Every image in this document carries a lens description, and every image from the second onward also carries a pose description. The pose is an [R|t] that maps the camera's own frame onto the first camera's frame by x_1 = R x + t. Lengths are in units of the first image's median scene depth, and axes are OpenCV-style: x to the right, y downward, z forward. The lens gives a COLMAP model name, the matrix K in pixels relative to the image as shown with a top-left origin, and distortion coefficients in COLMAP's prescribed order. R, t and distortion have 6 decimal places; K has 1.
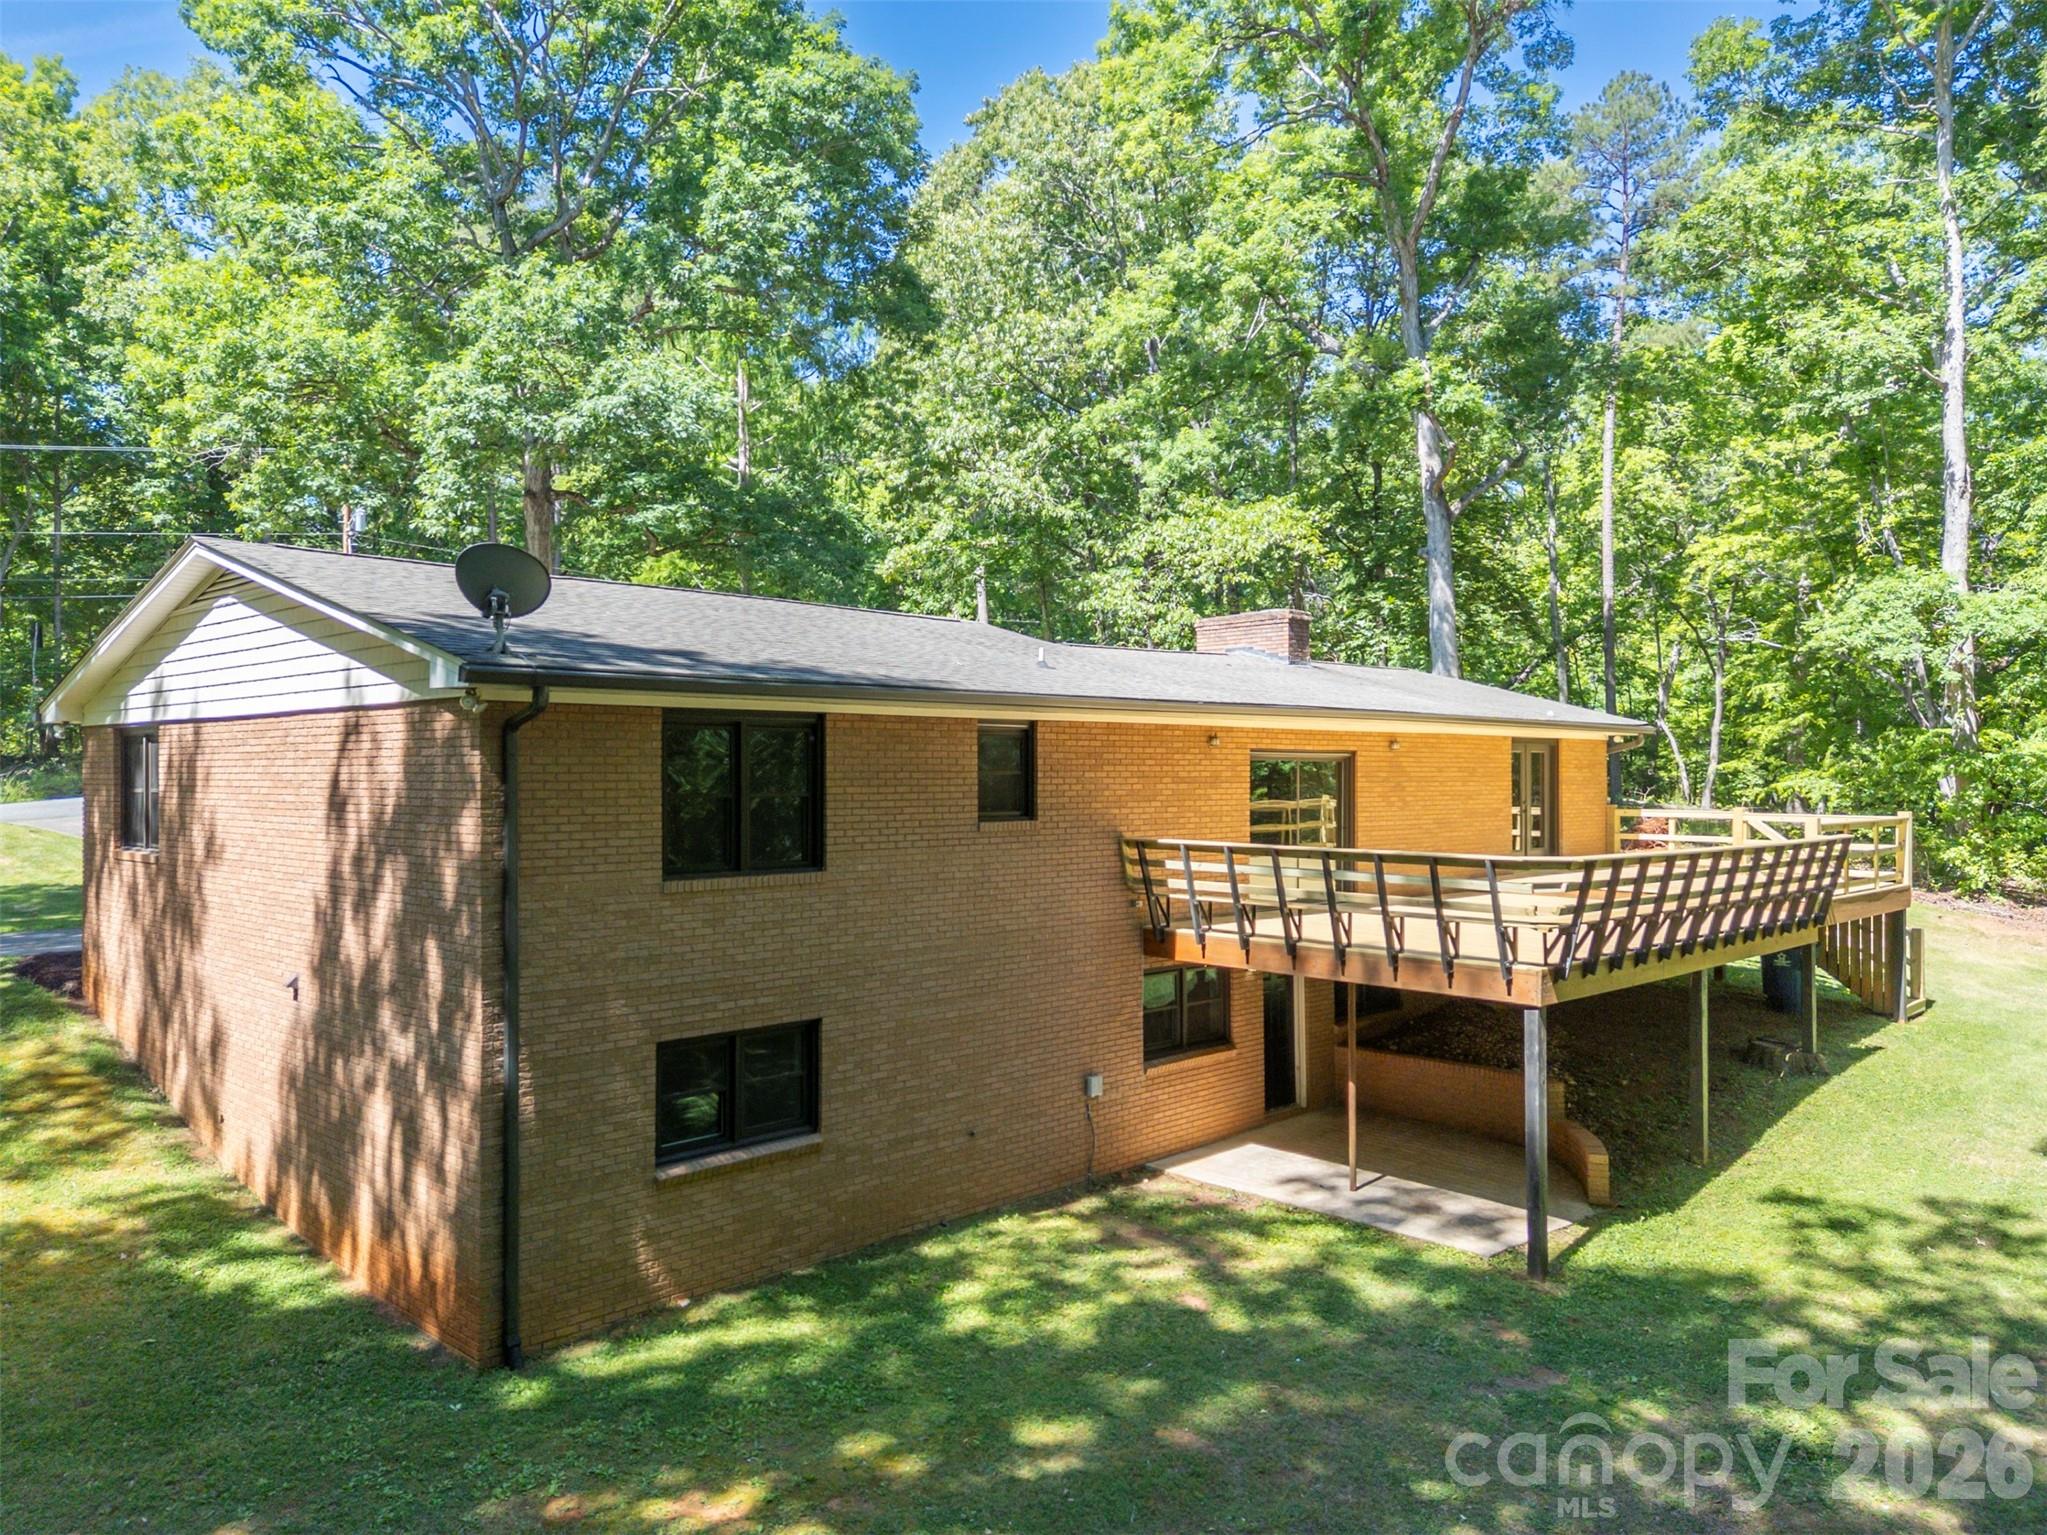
lens RADIAL K [[1435.1, 0, 1011.5], [0, 1435.1, 778.0], [0, 0, 1]] dist [0.051444, -0.019651]
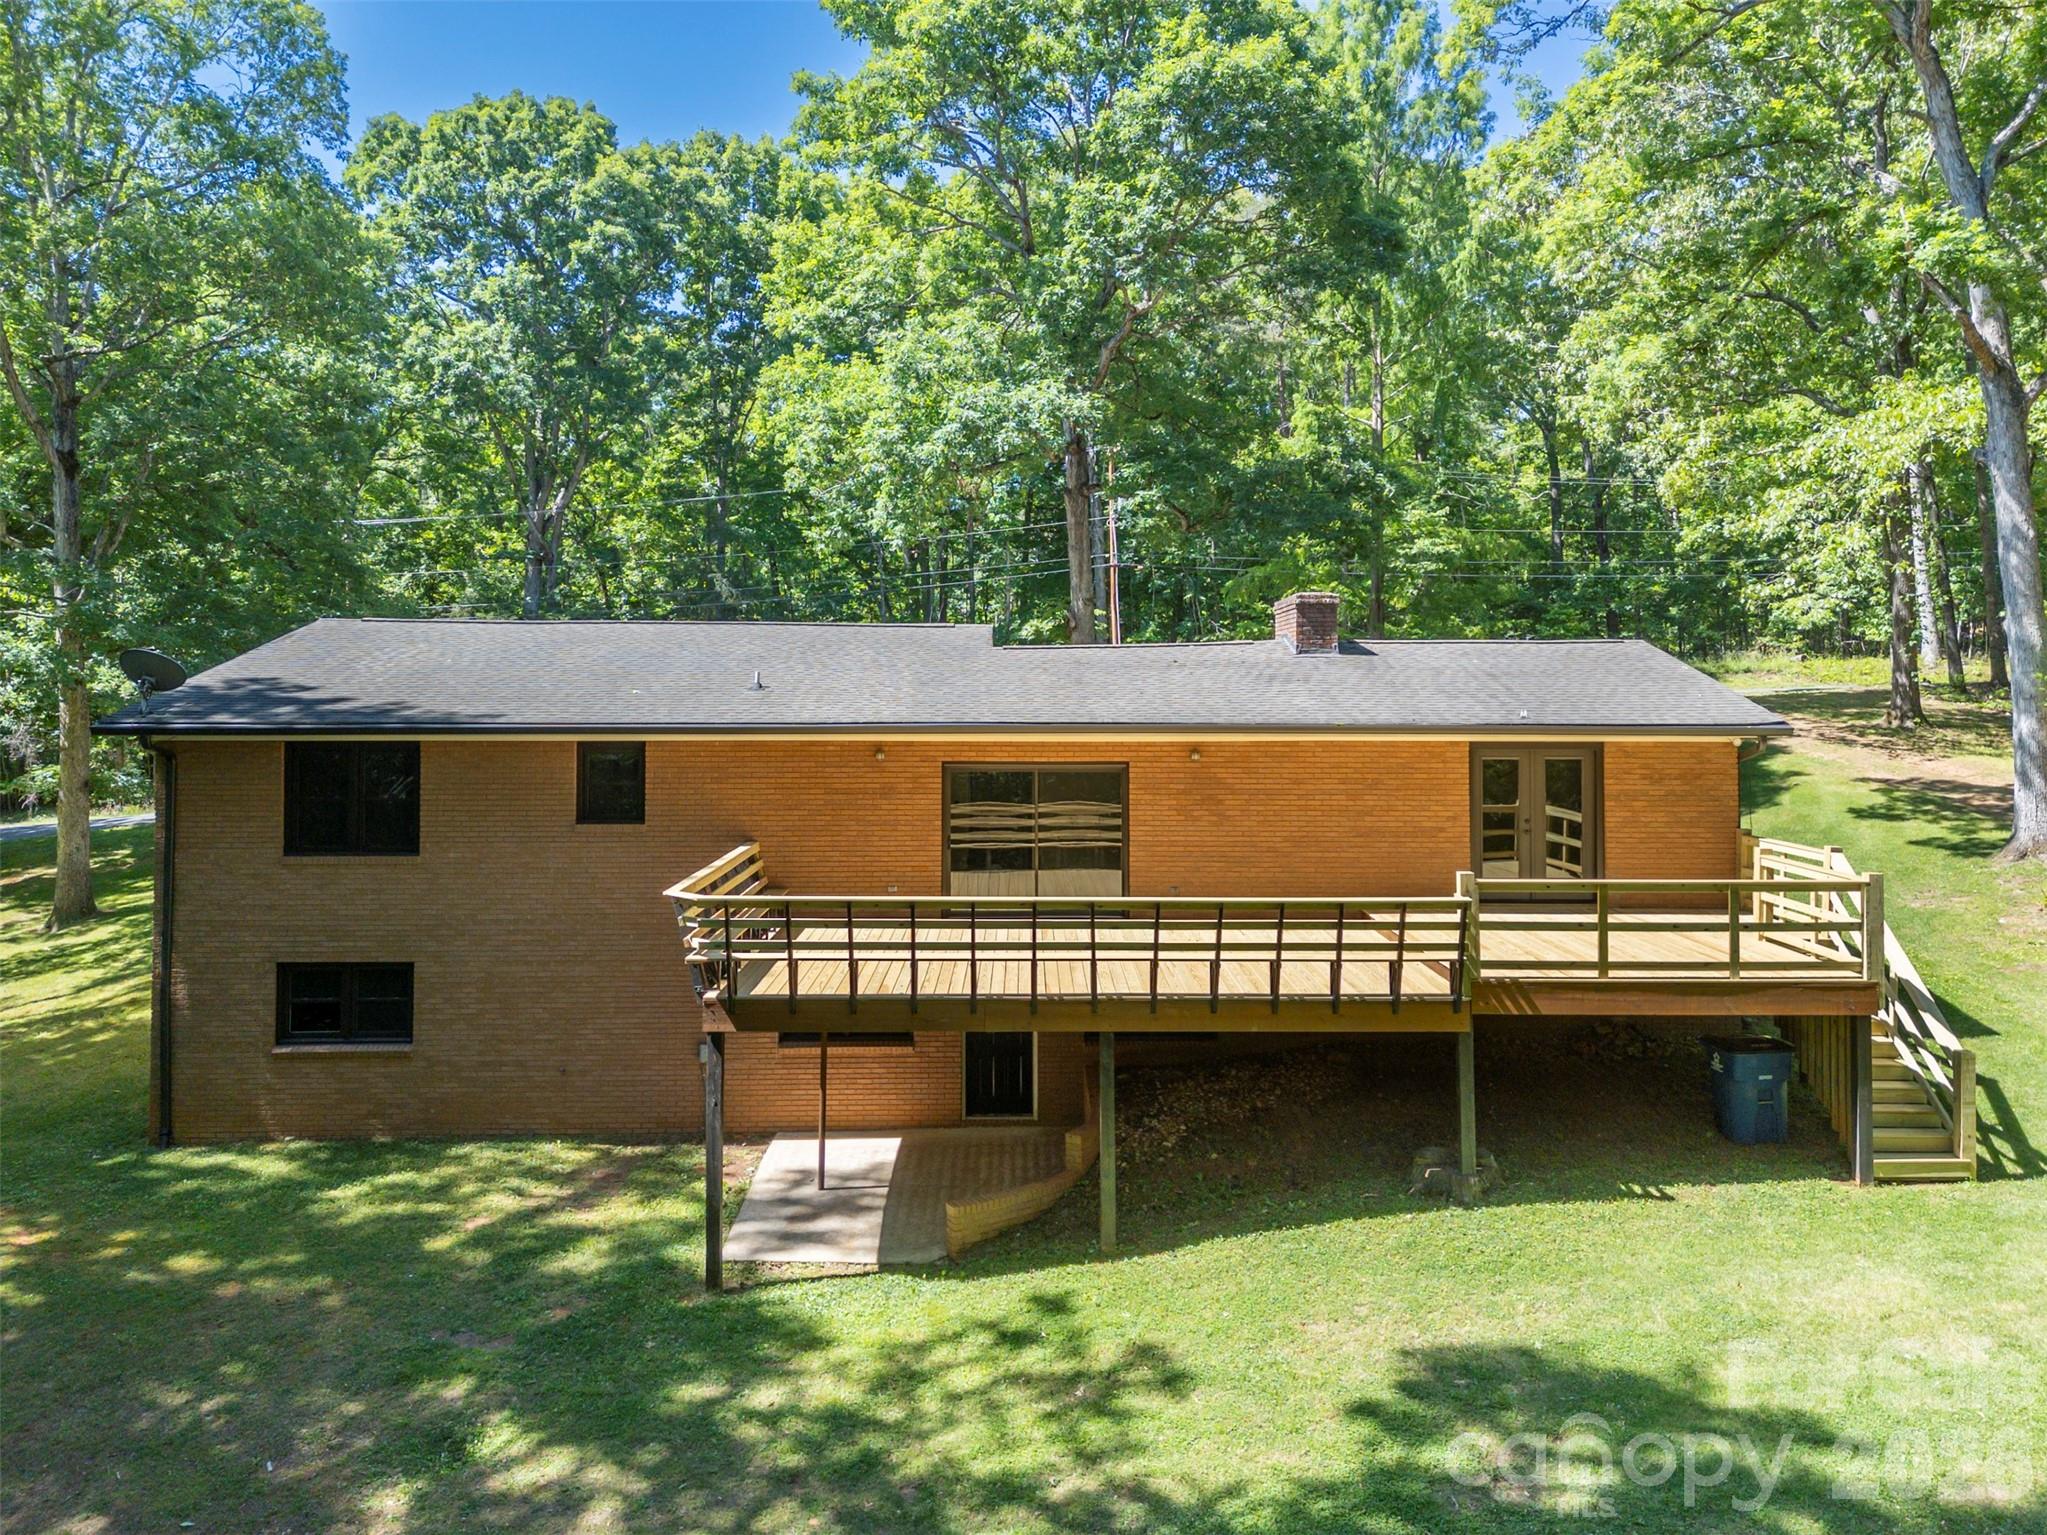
lens RADIAL K [[1435.1, 0, 1008.2], [0, 1435.1, 752.1], [0, 0, 1]] dist [0.051444, -0.019651]
pose [[0.733171, 0.029181, -0.679418, 1.234300], [-0.006094, 0.999321, 0.036344, -0.088403], [0.680017, -0.022506, 0.732850, 0.384319]]
